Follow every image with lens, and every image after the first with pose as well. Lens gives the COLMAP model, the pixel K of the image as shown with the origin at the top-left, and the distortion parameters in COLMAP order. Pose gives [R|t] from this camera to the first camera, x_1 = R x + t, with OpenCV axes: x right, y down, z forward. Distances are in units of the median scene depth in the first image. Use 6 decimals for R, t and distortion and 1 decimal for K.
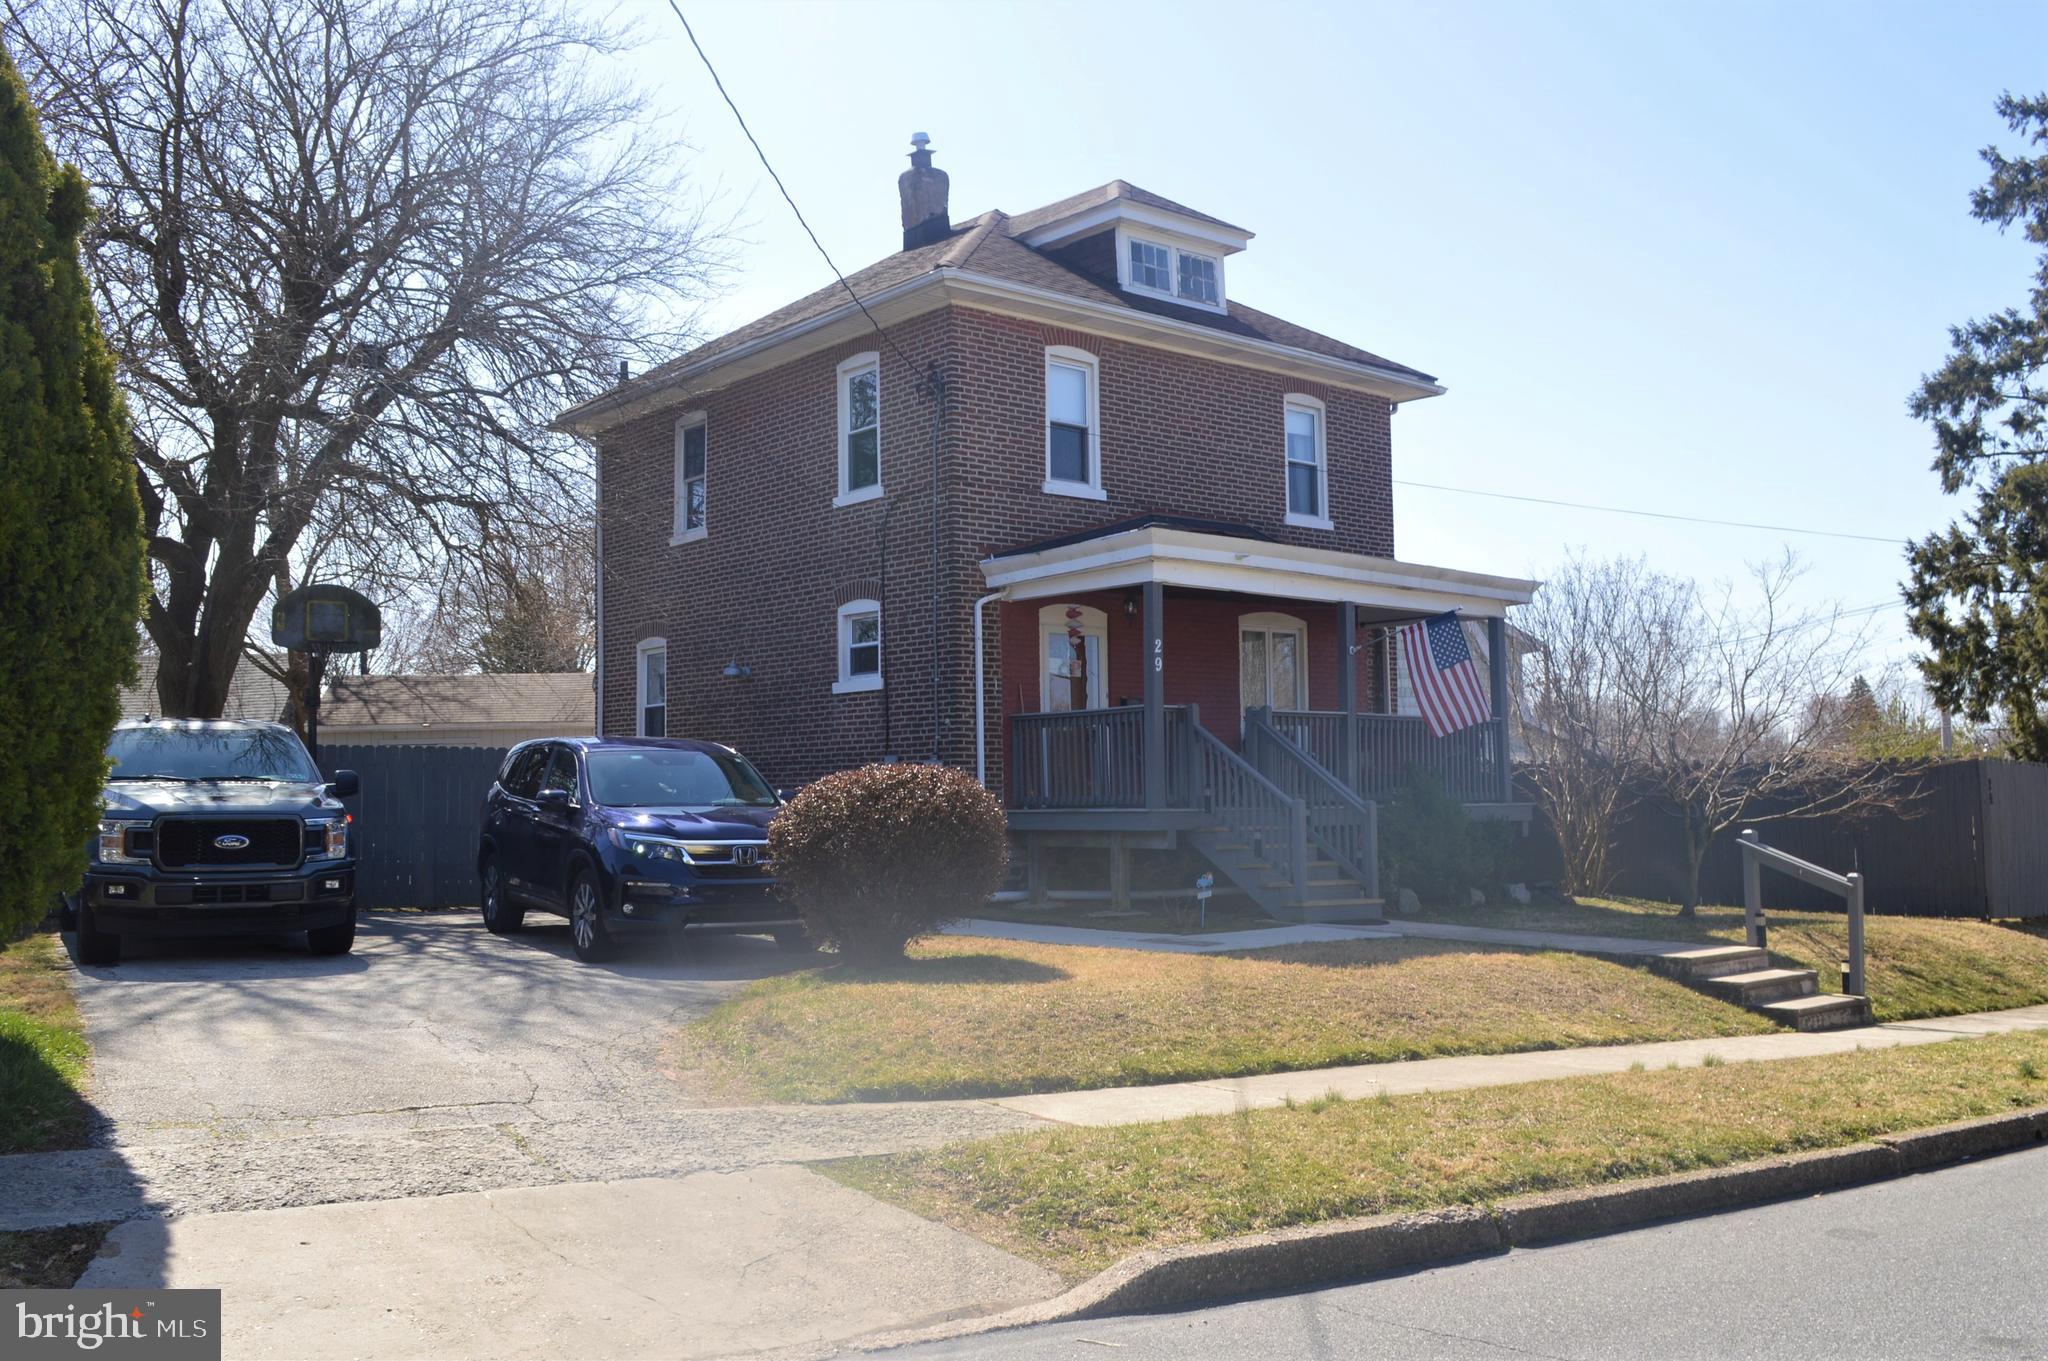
lens RADIAL K [[1638.6, 0, 1017.4], [0, 1638.6, 701.9], [0, 0, 1]] dist [-0.085783, 0.016549]
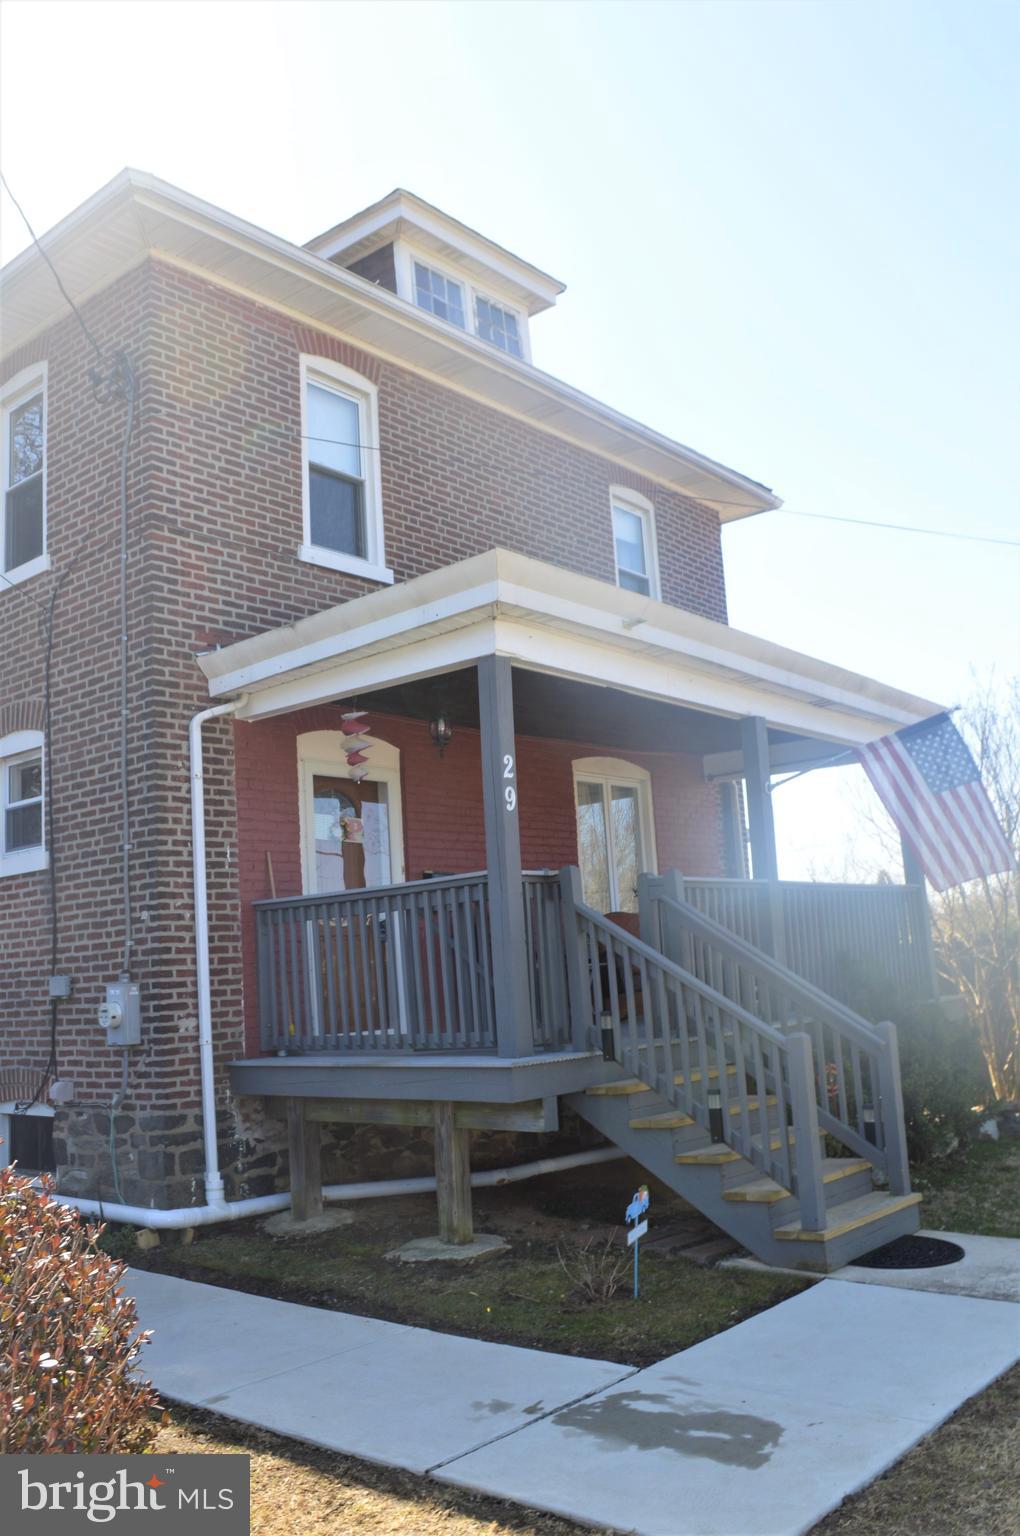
lens RADIAL K [[1229.0, 0, 524.0], [0, 1229.0, 780.6], [0, 0, 1]] dist [-0.085783, 0.016549]
pose [[0.981213, -0.020916, 0.191792, 0.008325], [0.040009, 0.994555, -0.096227, 0.010626], [-0.188735, 0.102093, 0.976707, 0.518160]]
